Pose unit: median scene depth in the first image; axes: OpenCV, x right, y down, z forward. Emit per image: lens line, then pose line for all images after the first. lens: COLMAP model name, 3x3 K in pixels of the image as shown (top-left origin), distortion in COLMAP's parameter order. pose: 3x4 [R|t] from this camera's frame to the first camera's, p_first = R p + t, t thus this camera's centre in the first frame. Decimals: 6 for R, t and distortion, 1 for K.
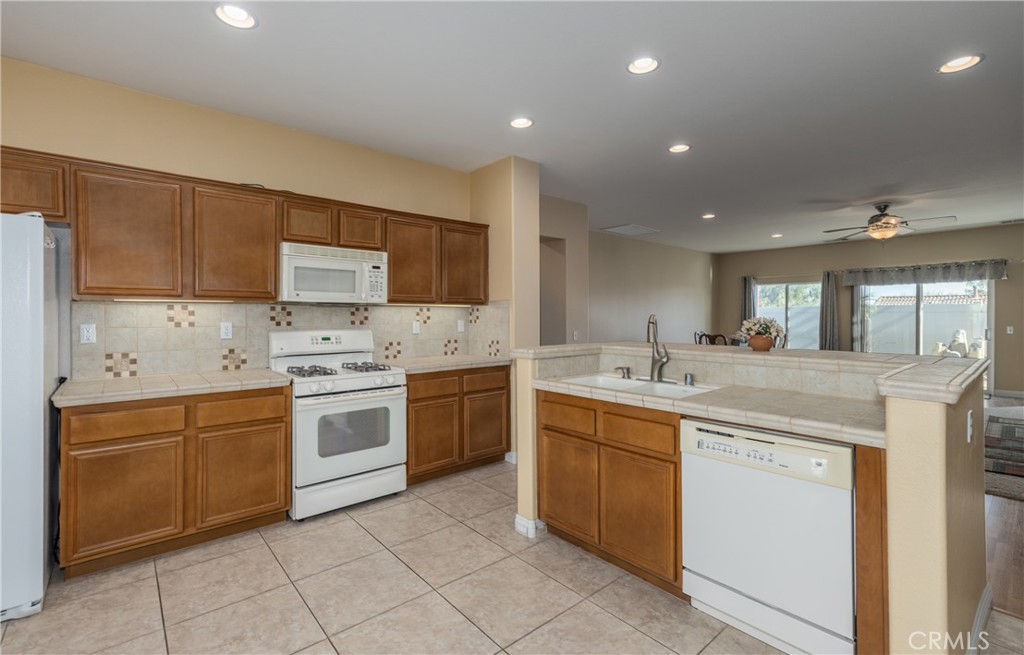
lens RADIAL K [[456.1, 0, 504.1], [0, 456.1, 318.4], [0, 0, 1]] dist [0.003117, 0.000139]
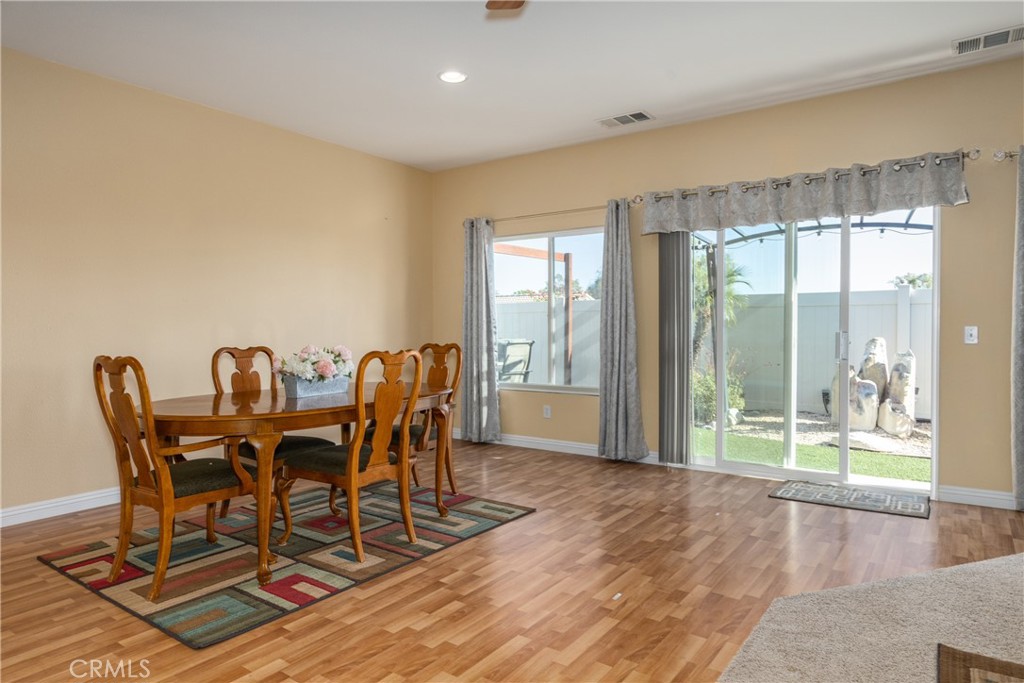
lens RADIAL K [[636.3, 0, 514.5], [0, 636.3, 337.1], [0, 0, 1]] dist [-0.004621, -0.000042]
pose [[0.969545, -0.008283, 0.244775, 1.100290], [0.004583, 0.999867, 0.015679, 0.031018], [-0.244872, -0.014080, 0.969453, 1.054067]]
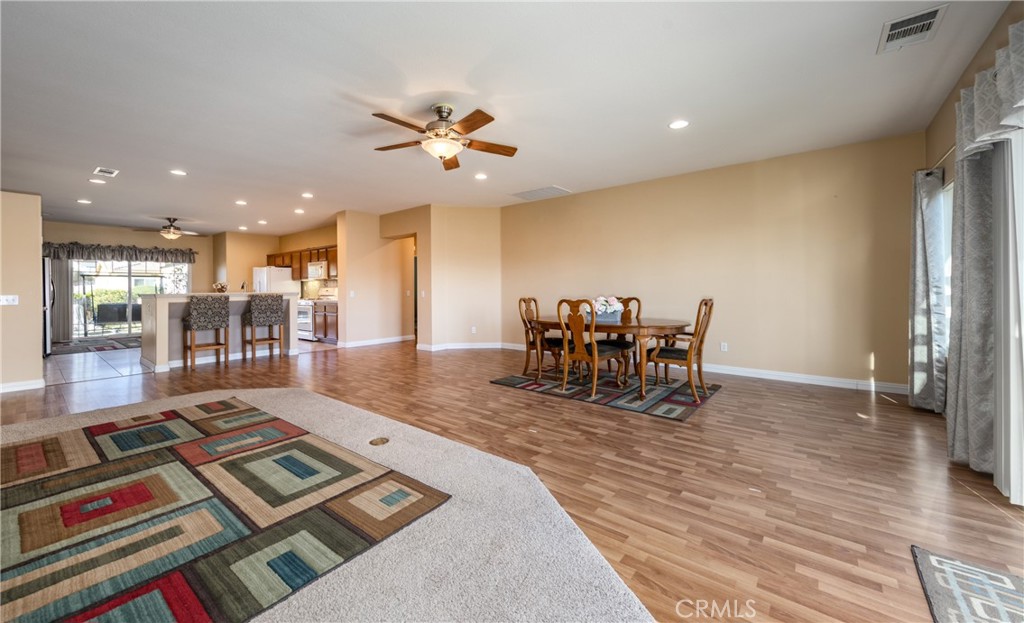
lens RADIAL K [[394.3, 0, 501.6], [0, 394.3, 288.7], [0, 0, 1]] dist [0.004058, 0.000208]
pose [[0.190659, -0.004397, -0.981647, 2.184247], [0.004219, 0.999984, -0.003660, 0.034048], [0.981647, -0.003444, 0.190674, 1.484940]]
